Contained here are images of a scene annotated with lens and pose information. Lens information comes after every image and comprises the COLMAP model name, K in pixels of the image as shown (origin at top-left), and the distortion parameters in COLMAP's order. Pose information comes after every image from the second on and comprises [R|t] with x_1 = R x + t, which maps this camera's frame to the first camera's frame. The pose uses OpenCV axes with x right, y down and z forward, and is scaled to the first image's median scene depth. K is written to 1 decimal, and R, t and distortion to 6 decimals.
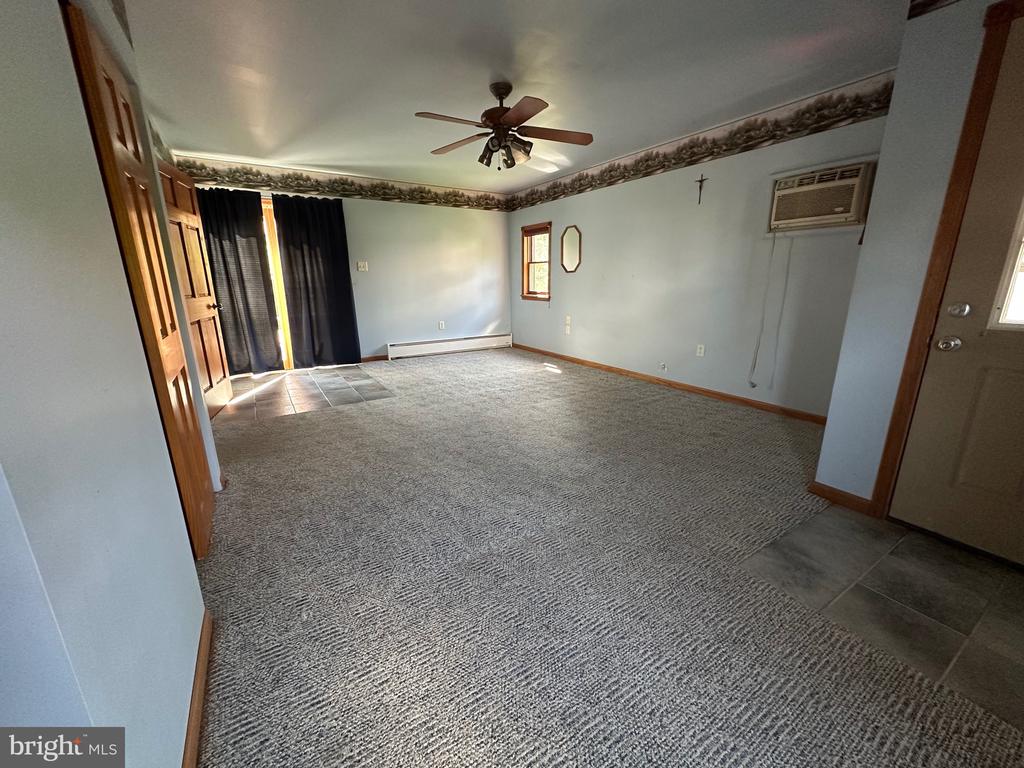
lens RADIAL K [[410.5, 0, 519.1], [0, 410.5, 386.7], [0, 0, 1]] dist [0.003869, 0.000755]
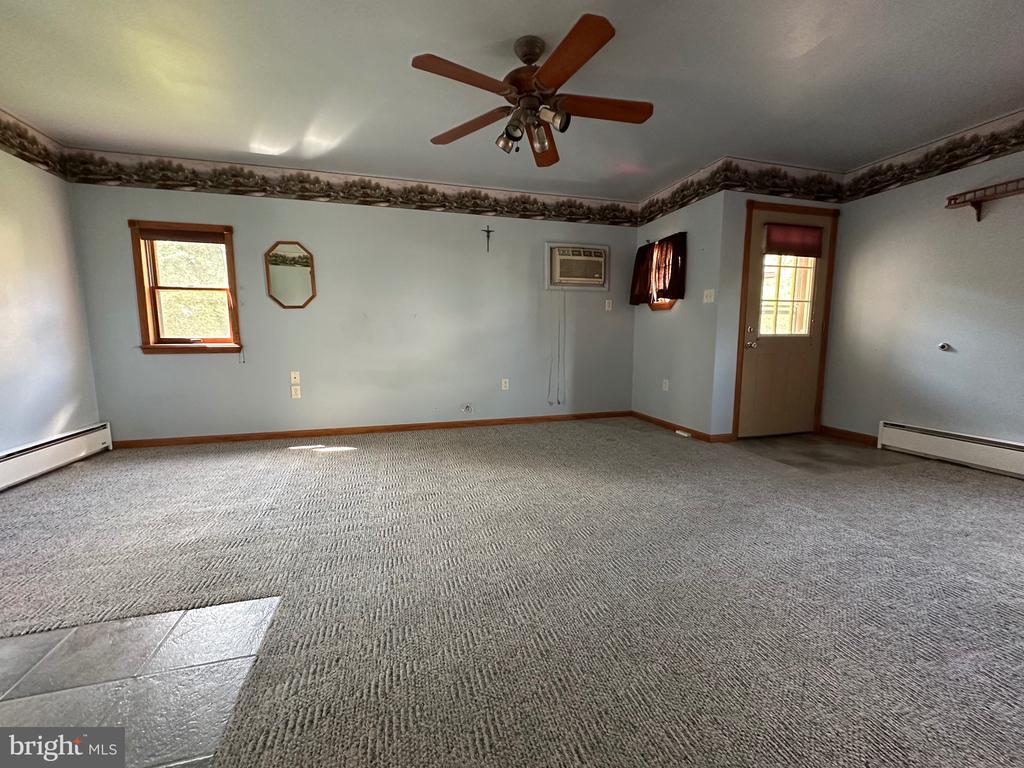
lens RADIAL K [[410.5, 0, 511.3], [0, 410.5, 387.7], [0, 0, 1]] dist [0.003869, 0.000755]
pose [[0.290780, -0.122330, 0.948938, -0.621689], [0.245269, 0.968183, 0.049654, -0.137917], [-0.924819, 0.218306, 0.311532, 0.692782]]
